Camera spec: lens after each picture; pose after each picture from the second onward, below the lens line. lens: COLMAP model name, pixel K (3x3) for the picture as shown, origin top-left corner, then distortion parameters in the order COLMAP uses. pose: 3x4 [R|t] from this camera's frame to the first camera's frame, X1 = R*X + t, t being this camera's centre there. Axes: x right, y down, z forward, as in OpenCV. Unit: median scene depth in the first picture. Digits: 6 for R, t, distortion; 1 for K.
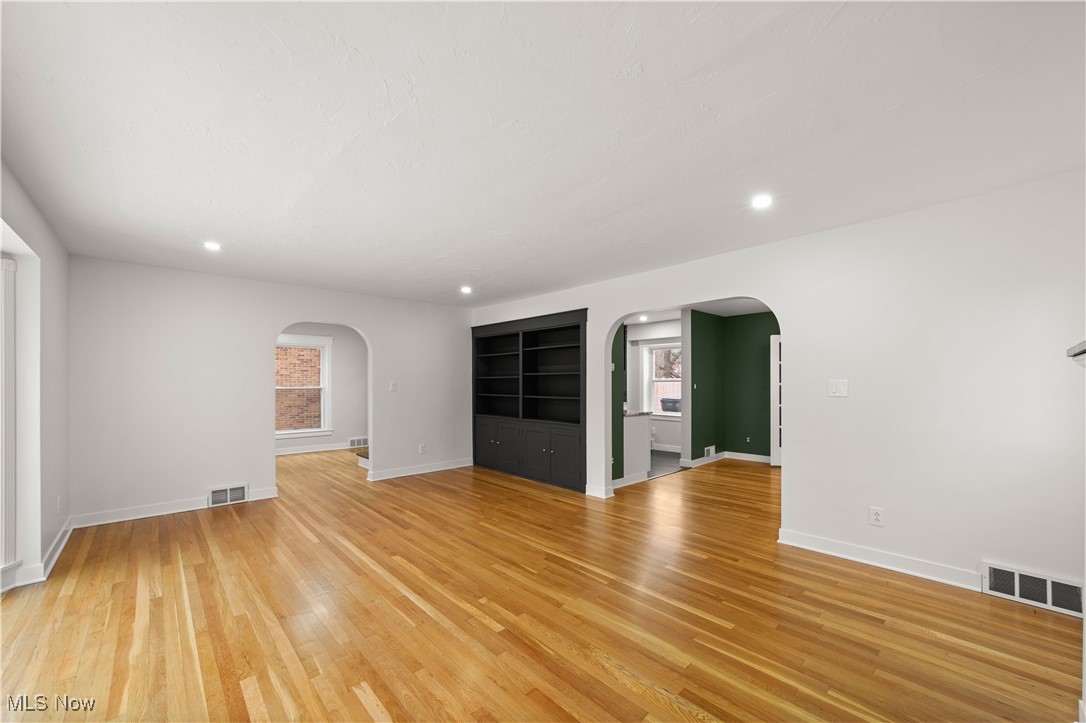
lens RADIAL K [[416.9, 0, 546.0], [0, 416.9, 368.2], [0, 0, 1]] dist [-0.000441, 0.000124]
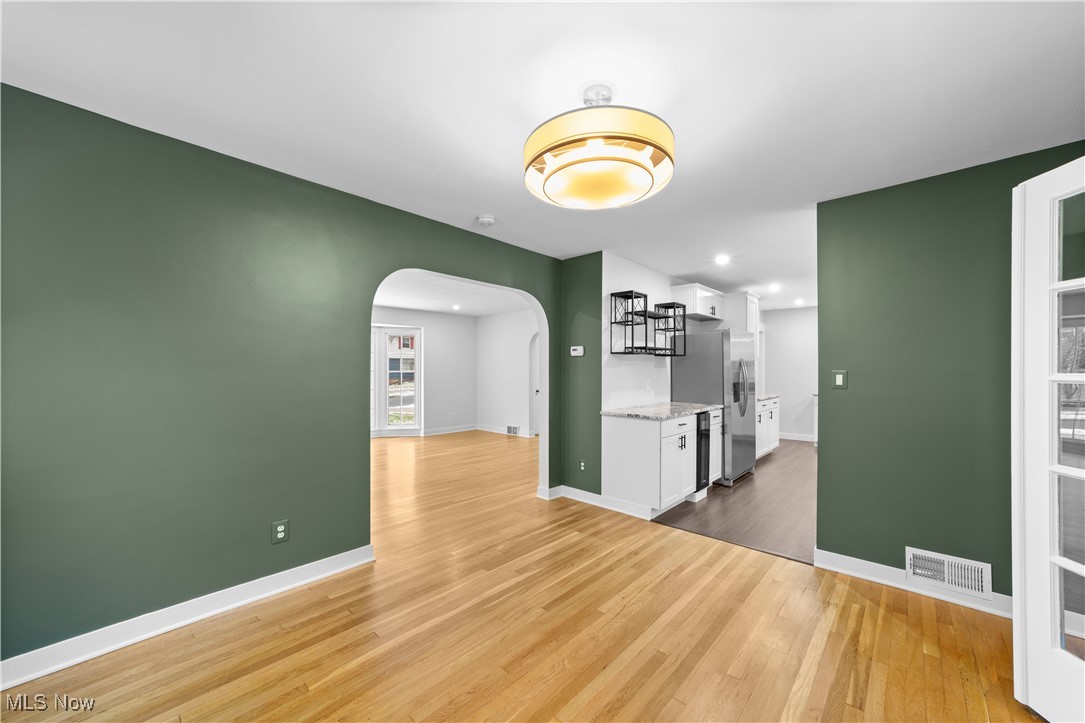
lens RADIAL K [[416.5, 0, 545.5], [0, 416.5, 368.2], [0, 0, 1]] dist [-0.000441, 0.000124]
pose [[0.084869, -0.004447, -0.996382, 1.302113], [0.030259, 0.999540, -0.001884, 0.041347], [0.995933, -0.029989, 0.084964, 1.175301]]
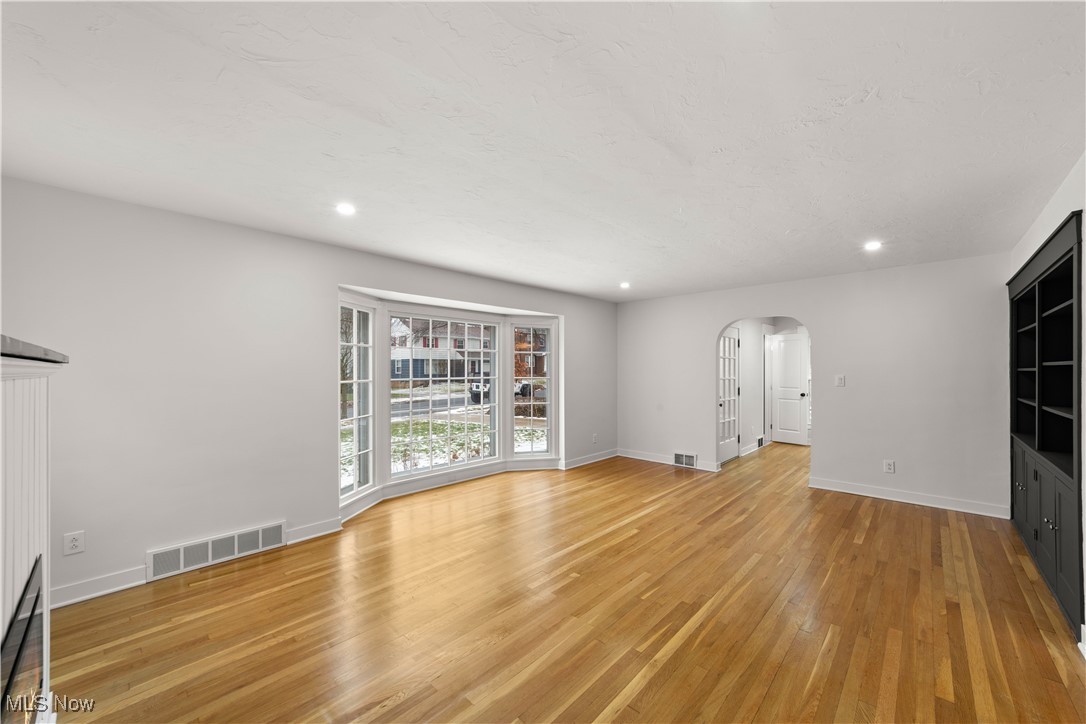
lens RADIAL K [[418.9, 0, 549.3], [0, 418.9, 374.9], [0, 0, 1]] dist [0.001503, 0.000318]
pose [[0.074045, 0.011579, -0.997188, 0.631319], [0.036110, 0.999246, 0.014284, -0.001144], [0.996601, -0.037066, 0.073572, 0.566705]]
